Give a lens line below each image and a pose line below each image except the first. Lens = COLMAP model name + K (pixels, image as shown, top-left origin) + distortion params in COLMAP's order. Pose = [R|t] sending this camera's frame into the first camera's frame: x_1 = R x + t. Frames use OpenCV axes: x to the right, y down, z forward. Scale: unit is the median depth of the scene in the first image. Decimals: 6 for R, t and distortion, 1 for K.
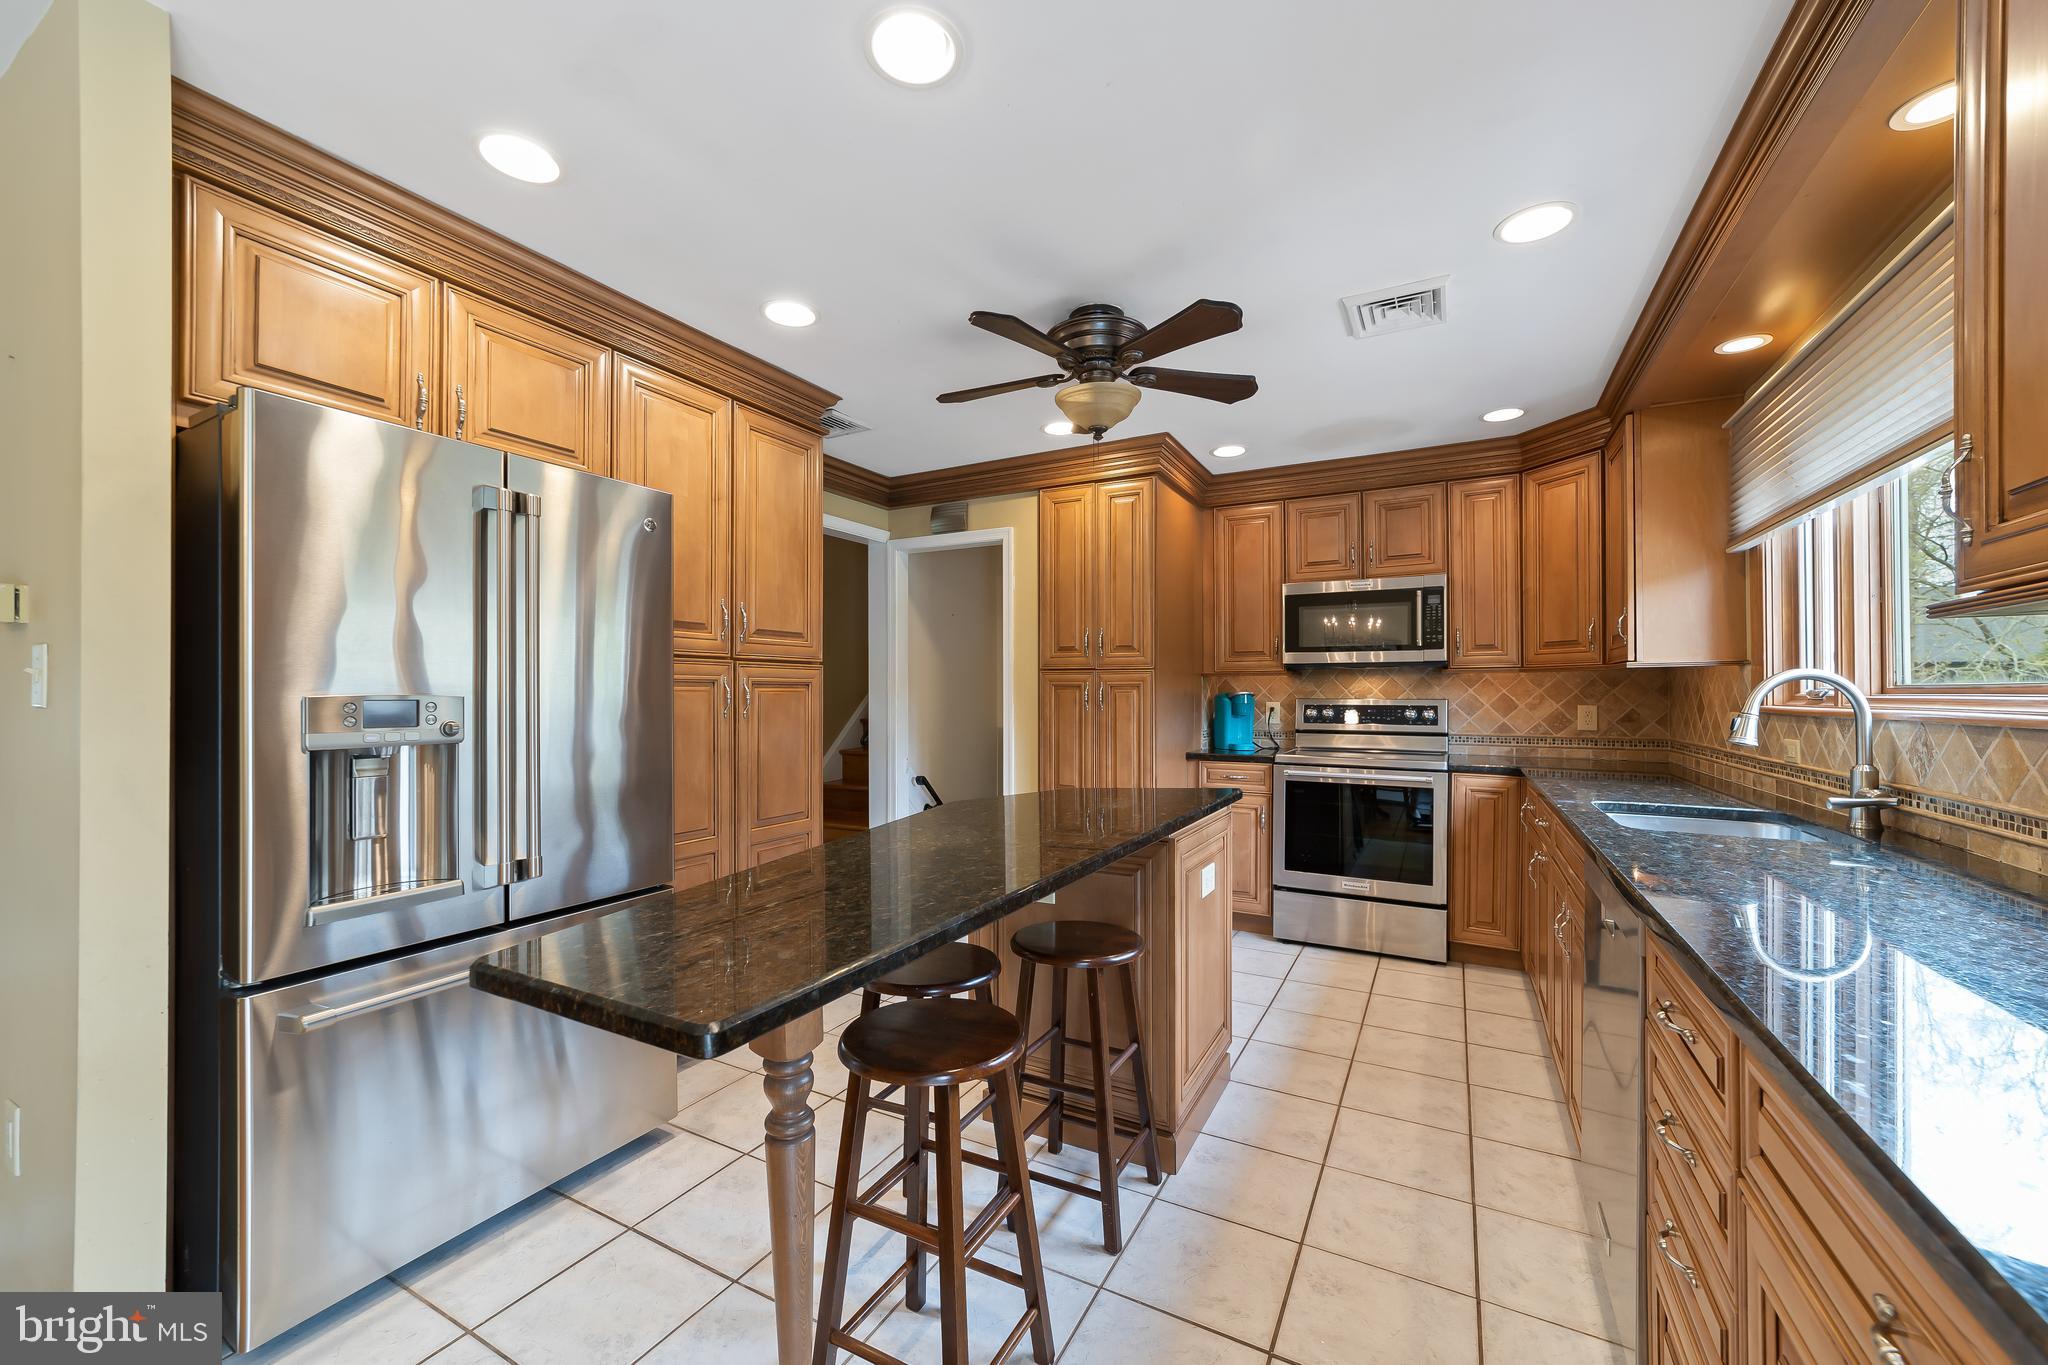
lens RADIAL K [[794.8, 0, 1019.1], [0, 794.8, 692.0], [0, 0, 1]] dist [-0.014243, 0.006933]
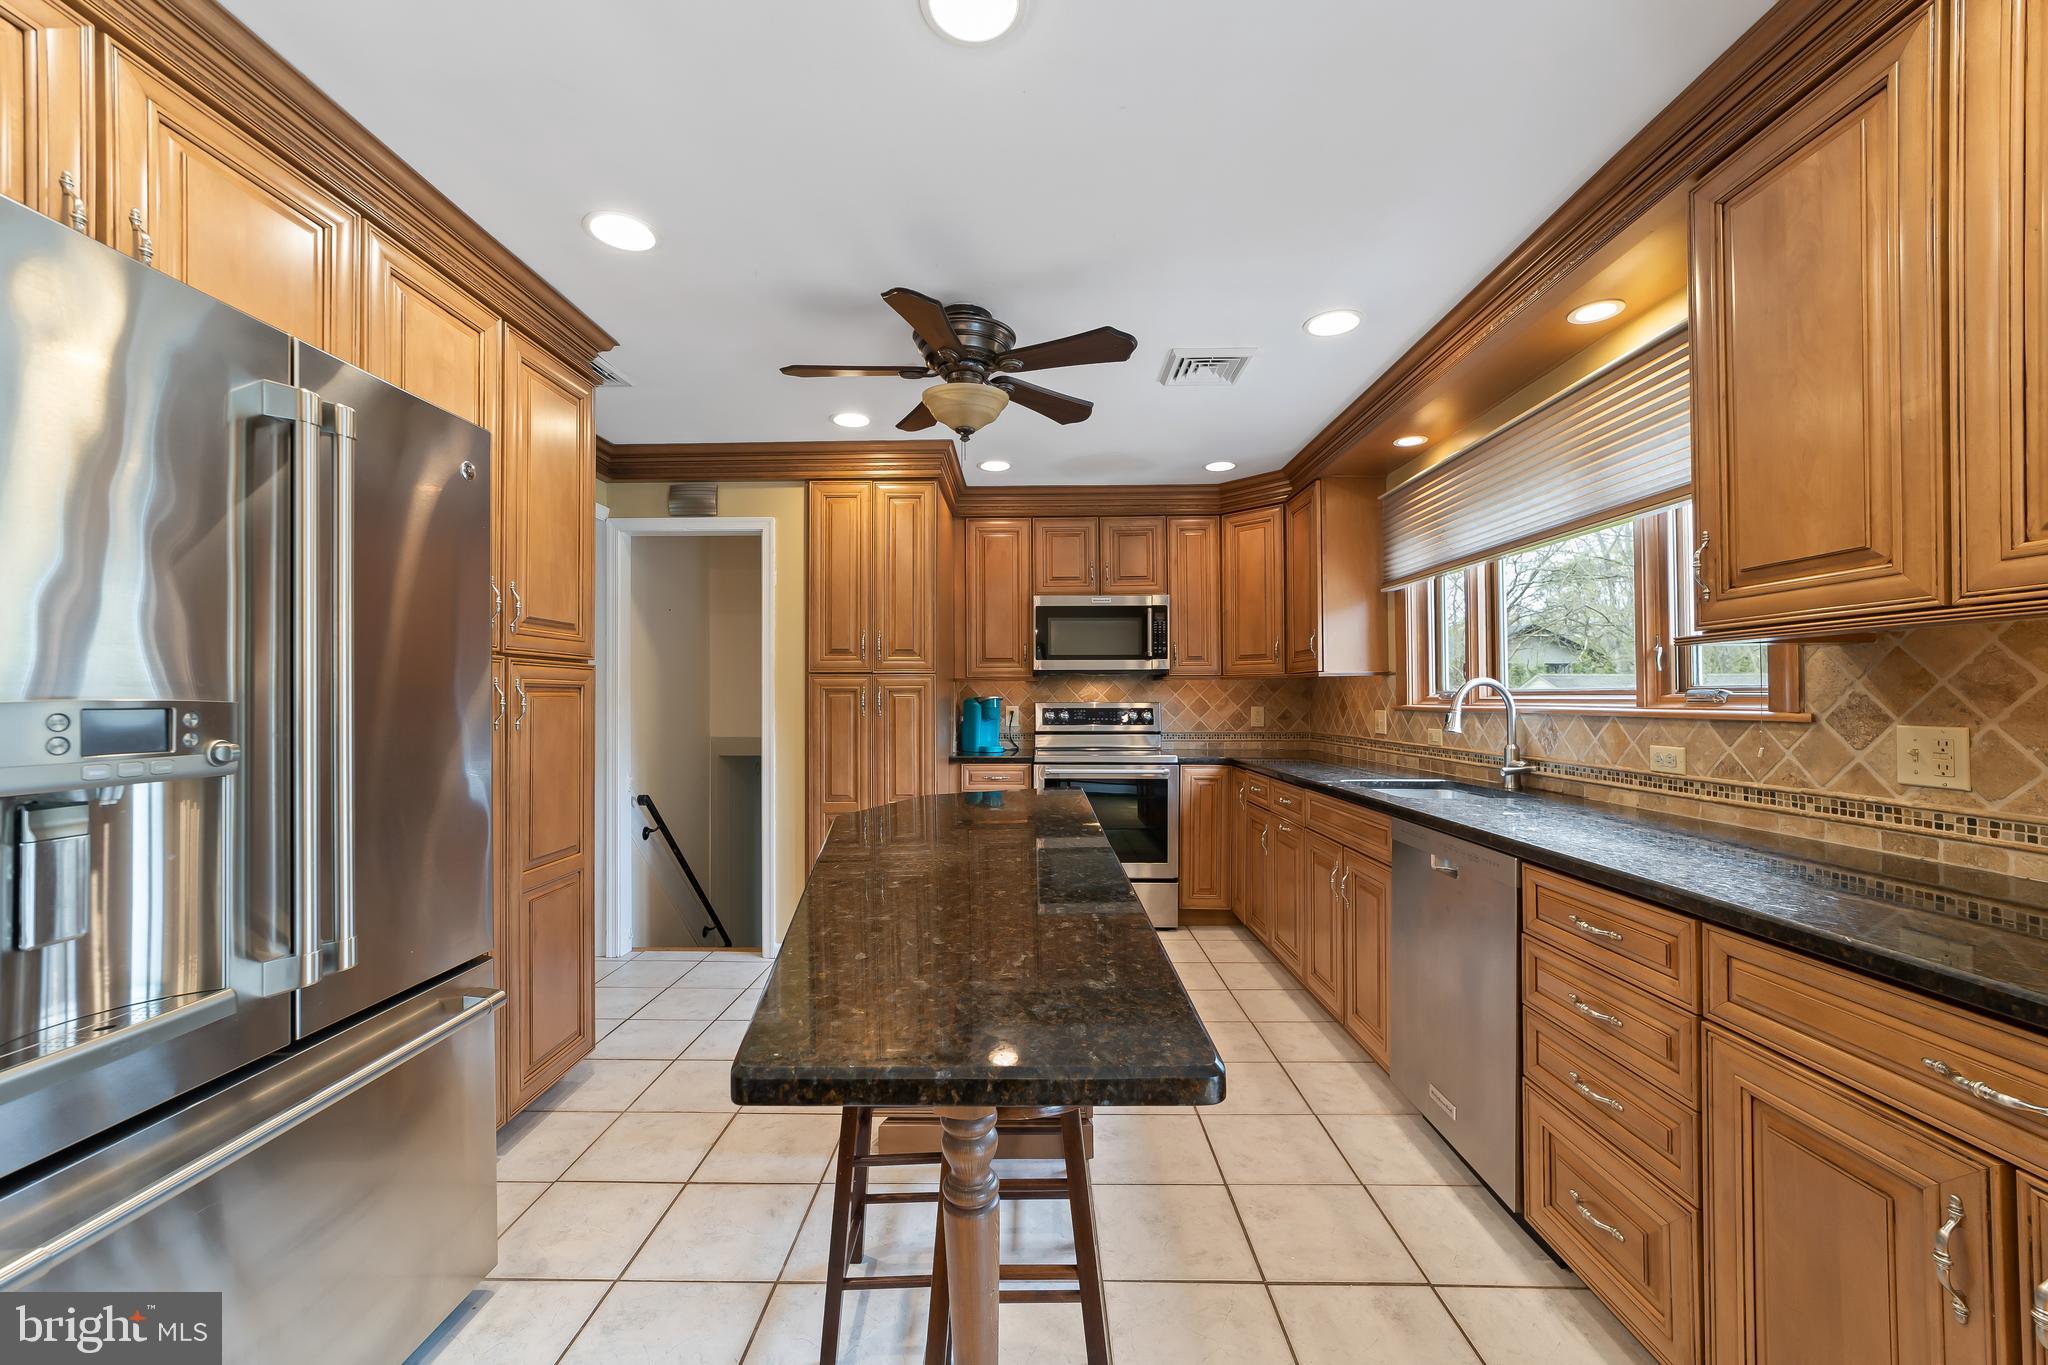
lens RADIAL K [[794.8, 0, 1024.1], [0, 794.8, 690.5], [0, 0, 1]] dist [-0.014243, 0.006933]
pose [[0.886297, 0.001418, 0.463114, -0.226205], [0.003040, 0.999956, -0.008880, 0.001775], [-0.463107, 0.009278, 0.886254, 0.069912]]
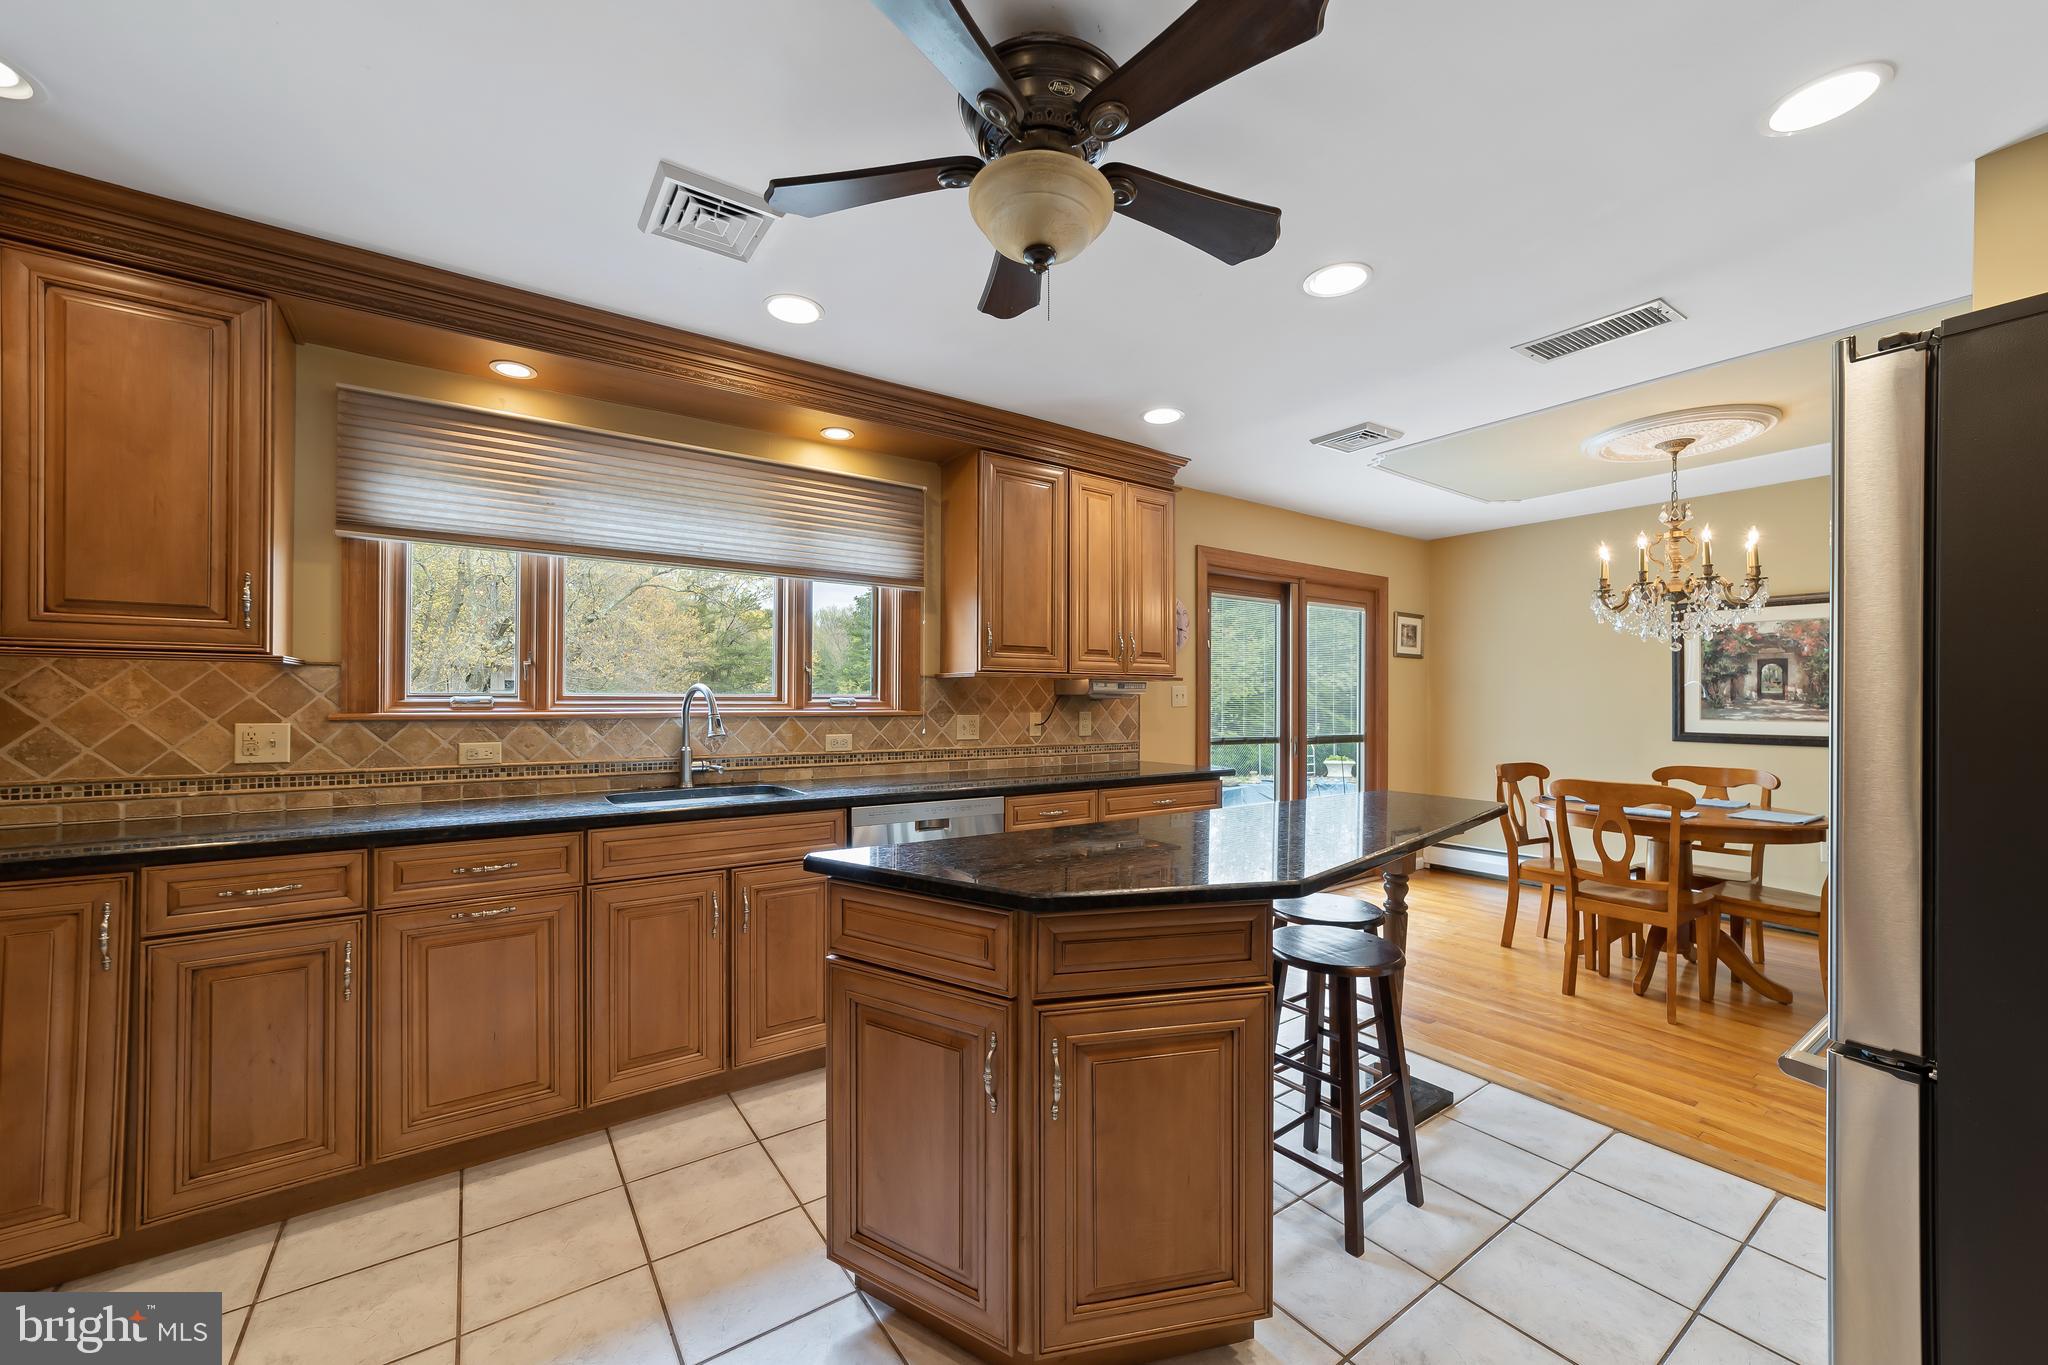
lens RADIAL K [[794.8, 0, 1034.2], [0, 794.8, 705.9], [0, 0, 1]] dist [-0.014243, 0.006933]
pose [[-0.900342, -0.007407, 0.435120, -0.121516], [-0.004726, 0.999963, 0.007243, -0.000942], [-0.435157, 0.004464, -0.900343, 1.183884]]
